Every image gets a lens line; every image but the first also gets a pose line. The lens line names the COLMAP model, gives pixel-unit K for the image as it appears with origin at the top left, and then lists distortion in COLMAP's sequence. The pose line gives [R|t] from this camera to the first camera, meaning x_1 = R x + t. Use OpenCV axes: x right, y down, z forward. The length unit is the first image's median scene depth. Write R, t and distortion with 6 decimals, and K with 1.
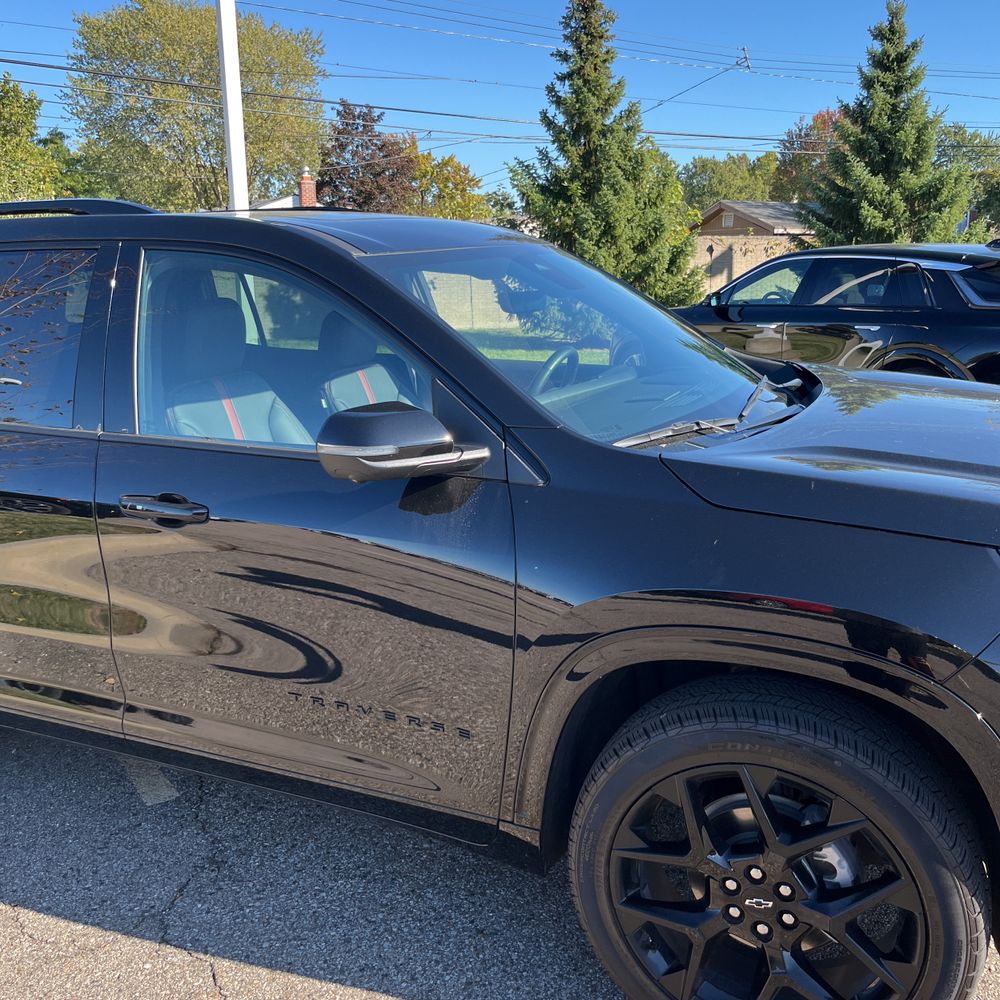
lens RADIAL K [[1020.6, 0, 496.7], [0, 1020.6, 494.1], [0, 0, 1]] dist [0.012434, 0.000000]
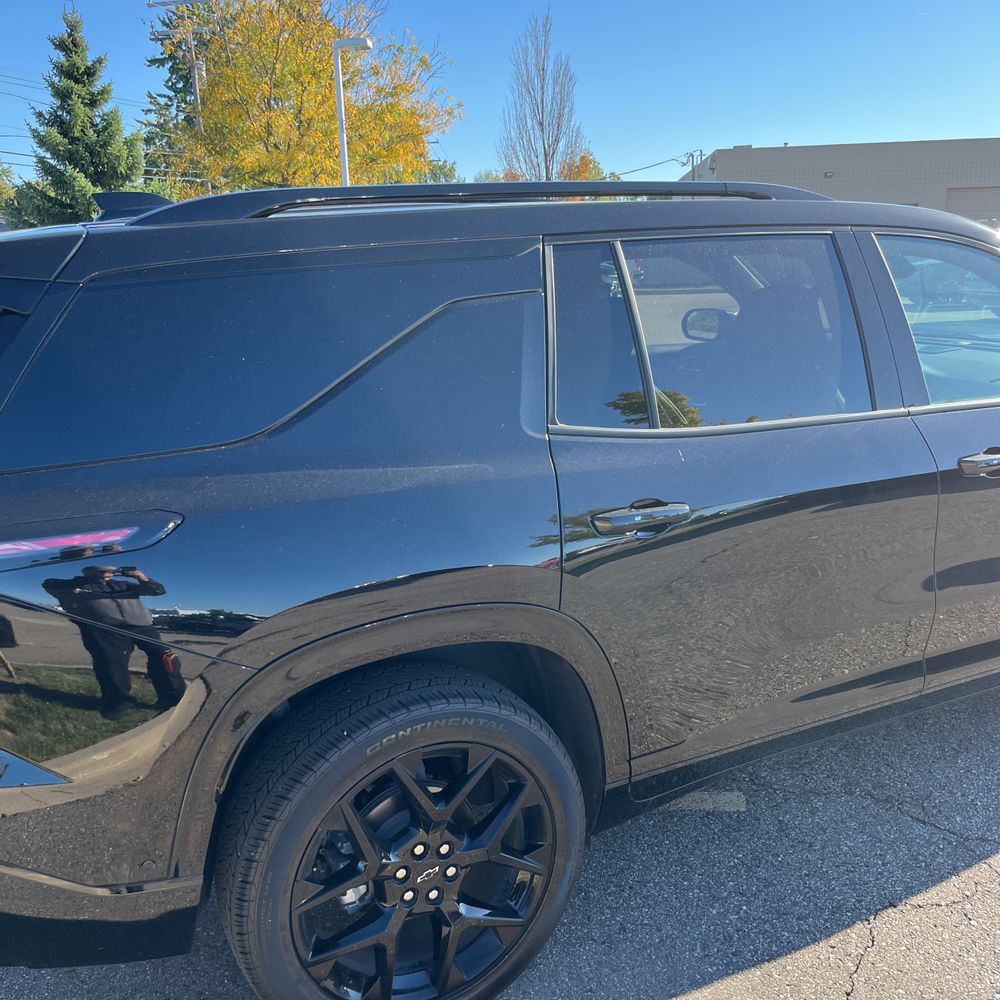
lens RADIAL K [[1020.6, 0, 495.3], [0, 1020.6, 492.9], [0, 0, 1]] dist [0.012434, 0.000000]
pose [[0.619279, -0.173943, 0.765661, -0.206825], [0.187451, 0.979708, 0.070956, -0.017512], [-0.762467, 0.099583, 0.639318, 0.094828]]
